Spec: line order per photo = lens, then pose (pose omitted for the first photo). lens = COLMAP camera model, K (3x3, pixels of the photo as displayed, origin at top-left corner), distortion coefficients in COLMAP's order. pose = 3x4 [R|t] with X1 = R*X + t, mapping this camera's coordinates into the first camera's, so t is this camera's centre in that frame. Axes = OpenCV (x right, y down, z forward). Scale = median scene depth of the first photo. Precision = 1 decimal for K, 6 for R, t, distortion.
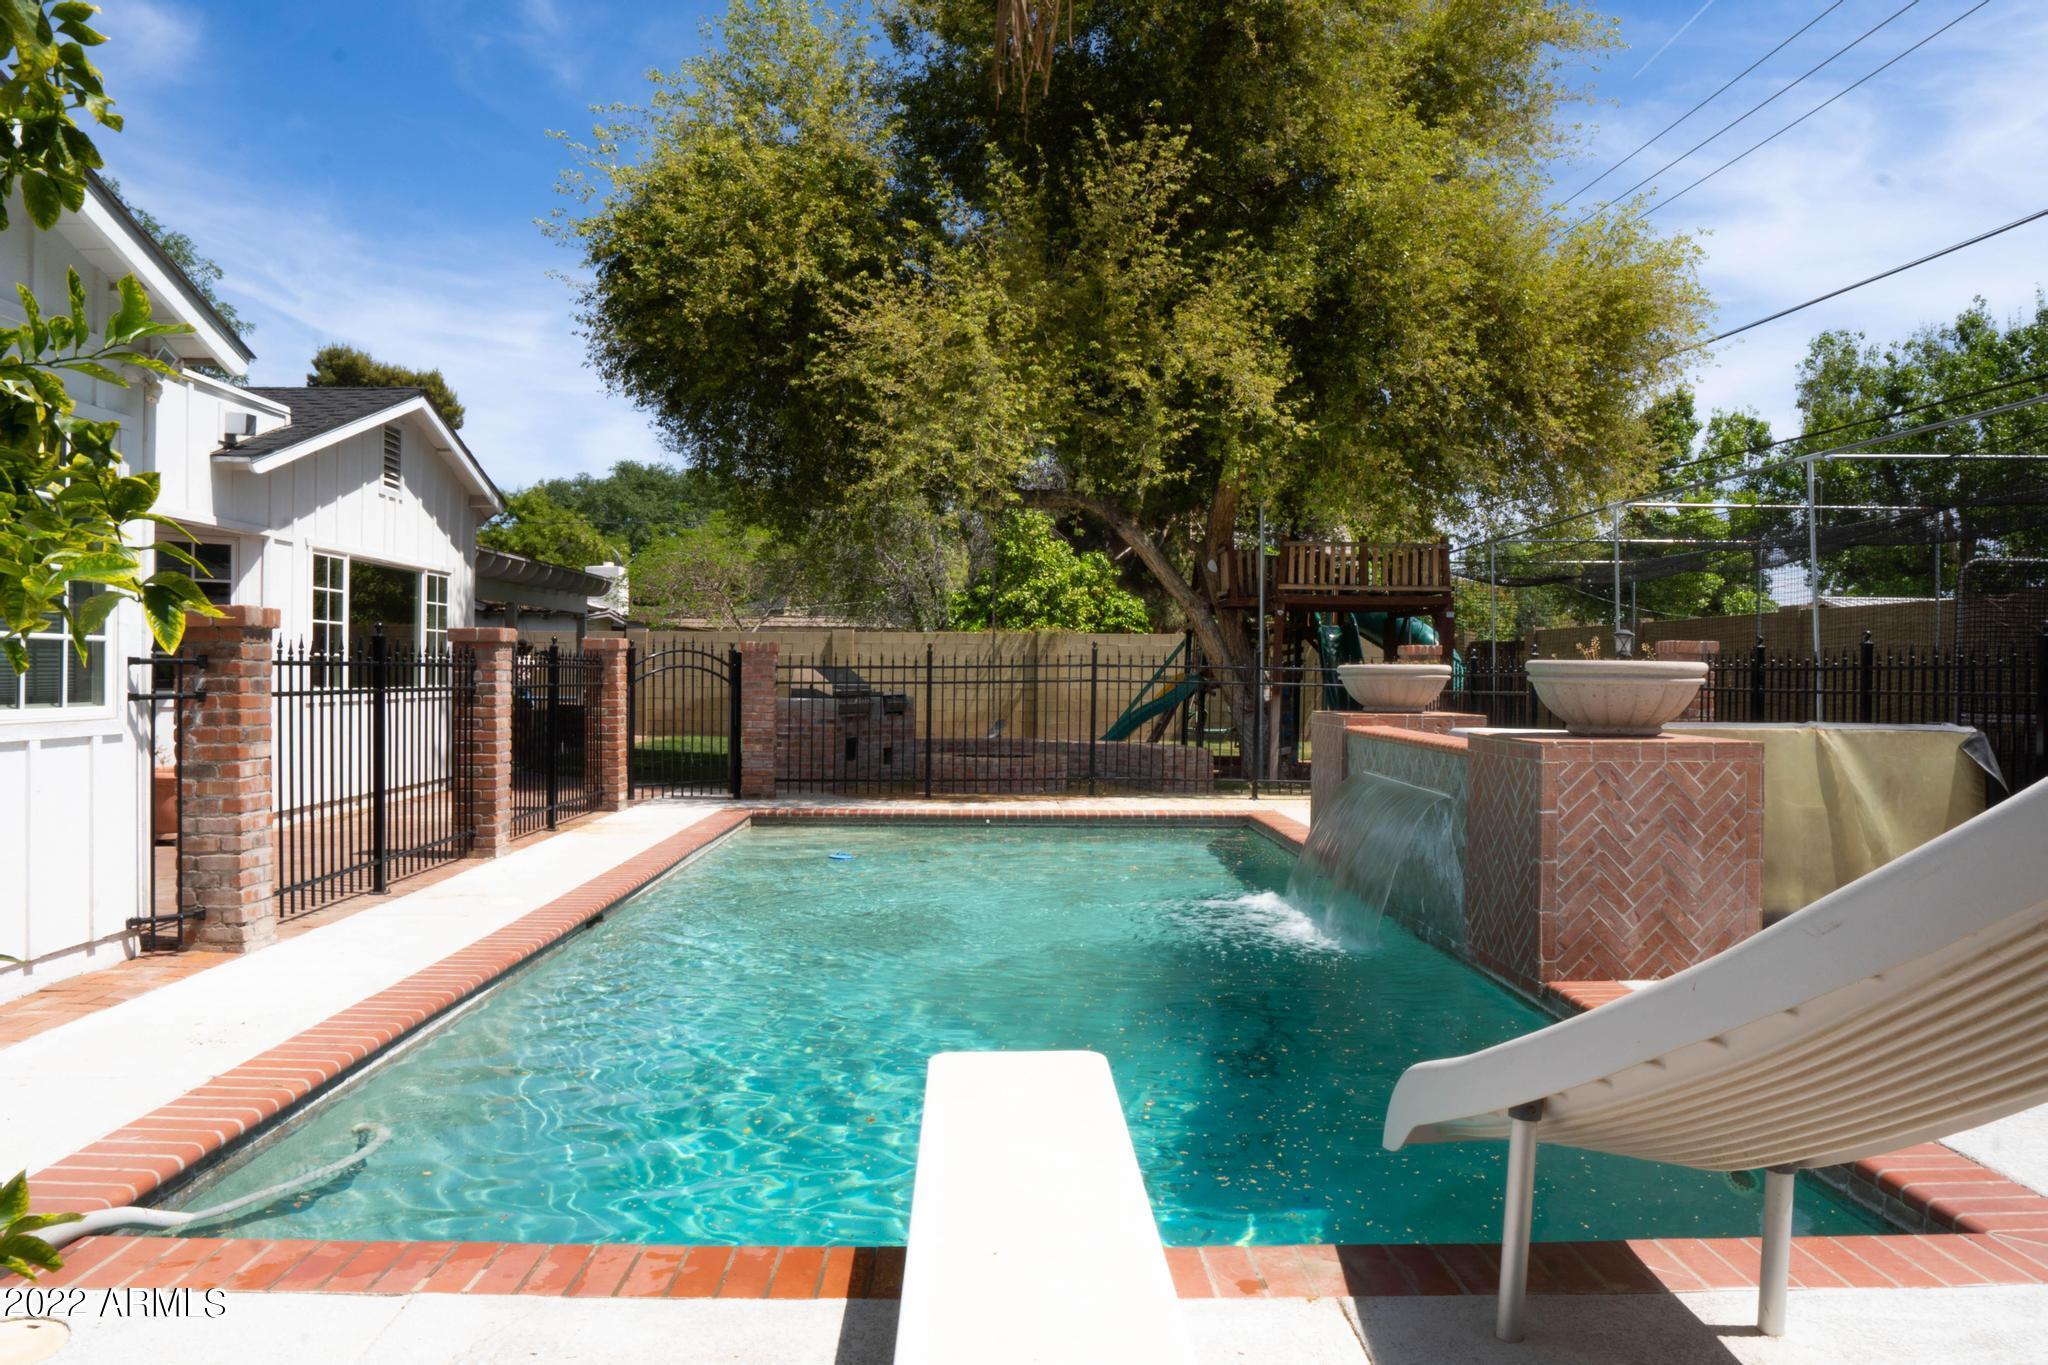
lens RADIAL K [[1450.8, 0, 1030.3], [0, 1450.8, 682.3], [0, 0, 1]] dist [-0.079457, 0.033422]
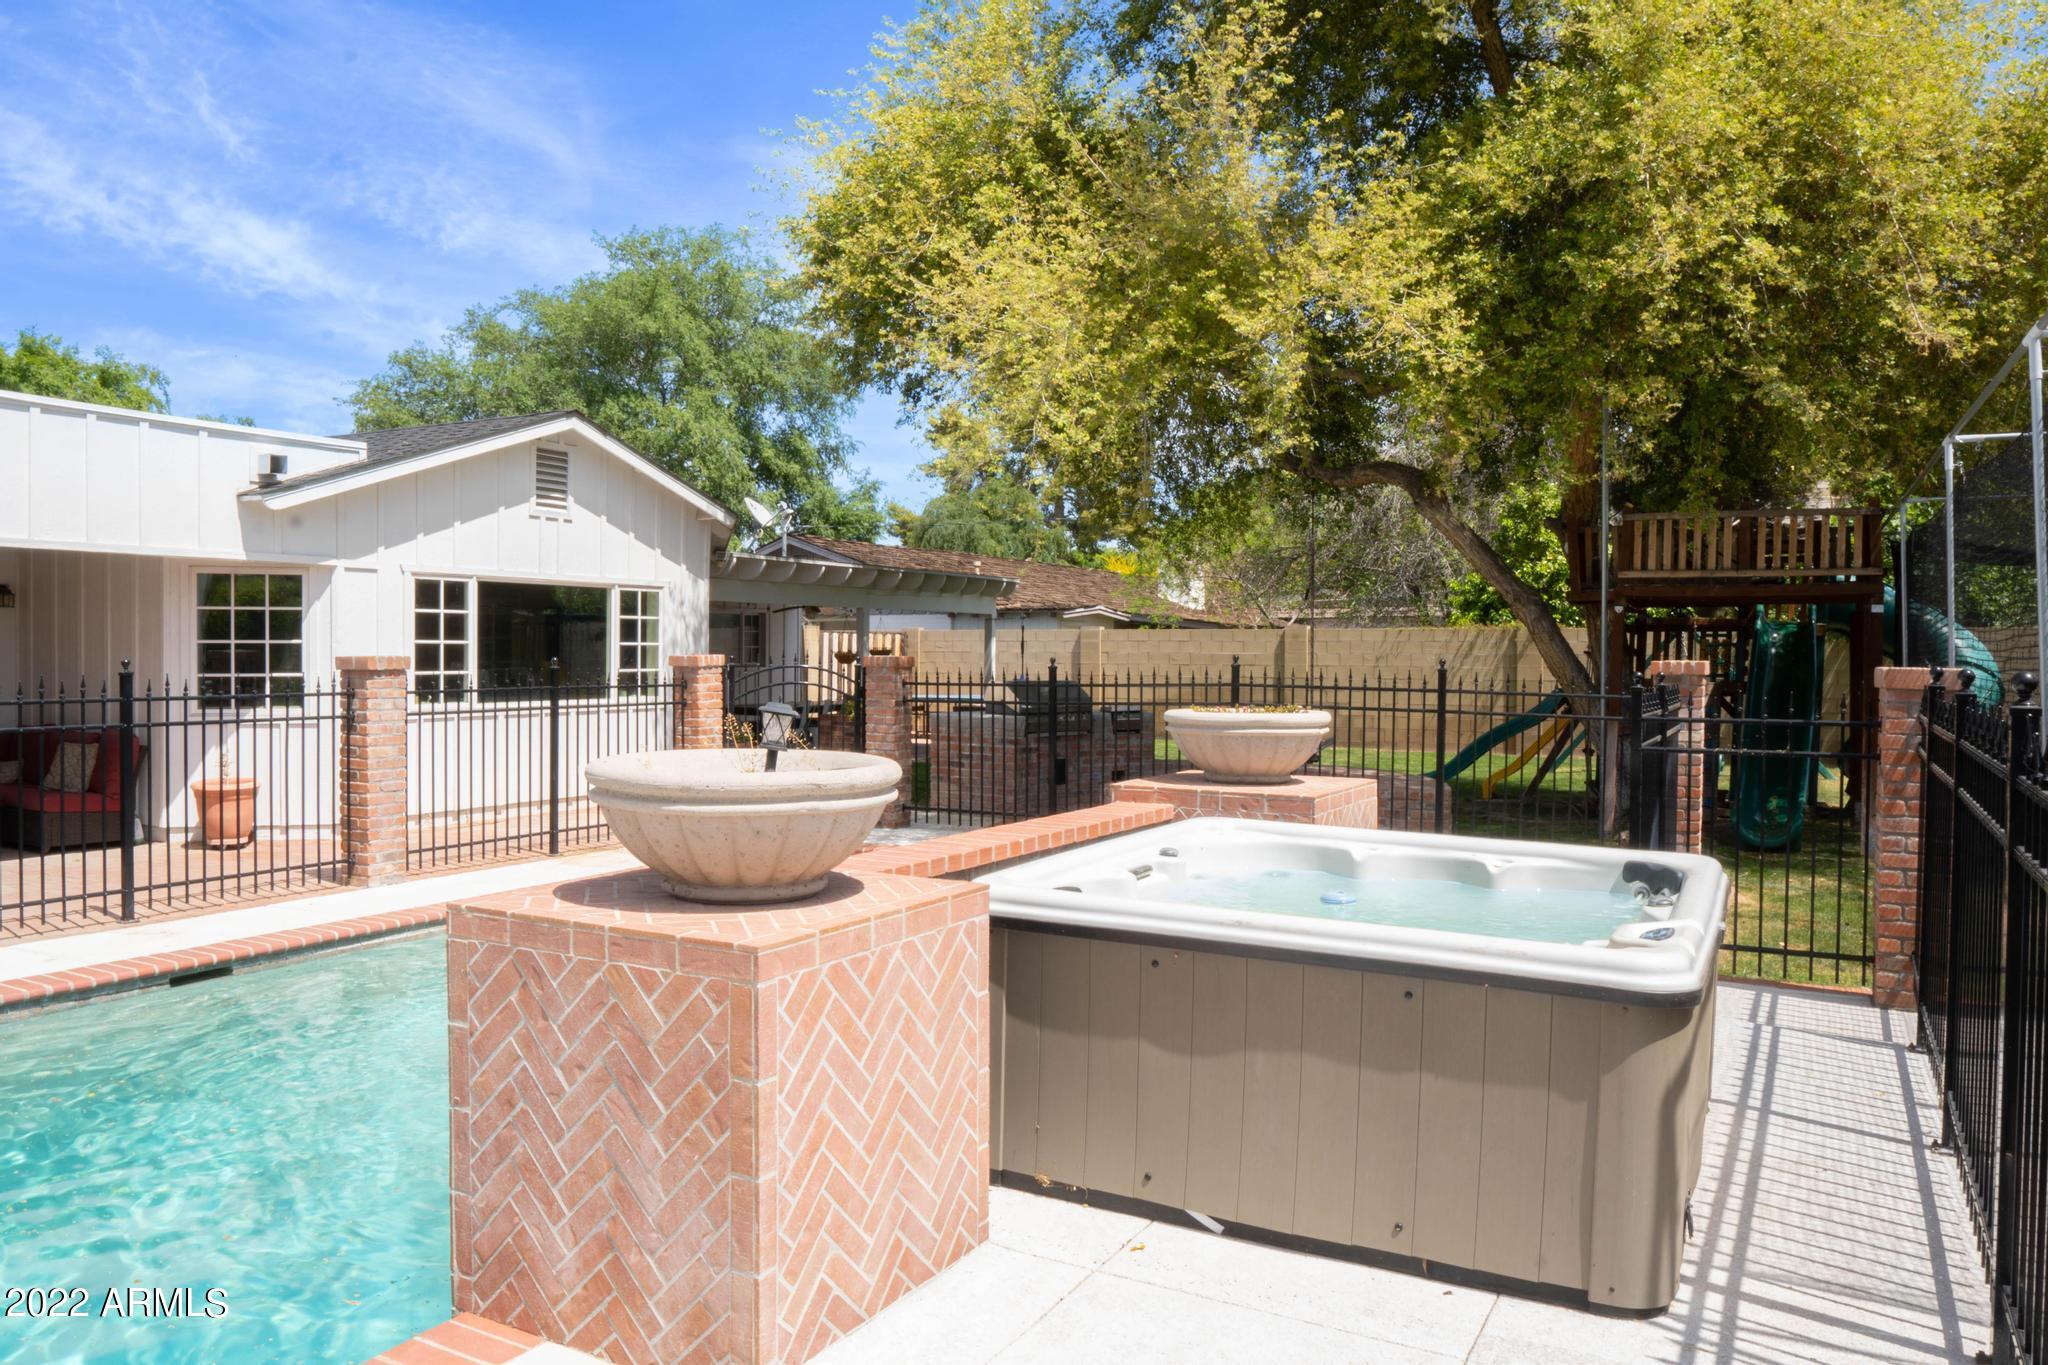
lens RADIAL K [[1450.8, 0, 1019.8], [0, 1450.8, 675.2], [0, 0, 1]] dist [-0.079457, 0.033422]
pose [[0.866523, 0.006971, -0.499088, 0.420855], [-0.003668, 0.999964, 0.007598, -0.028093], [0.499124, -0.004753, 0.866518, 0.304291]]
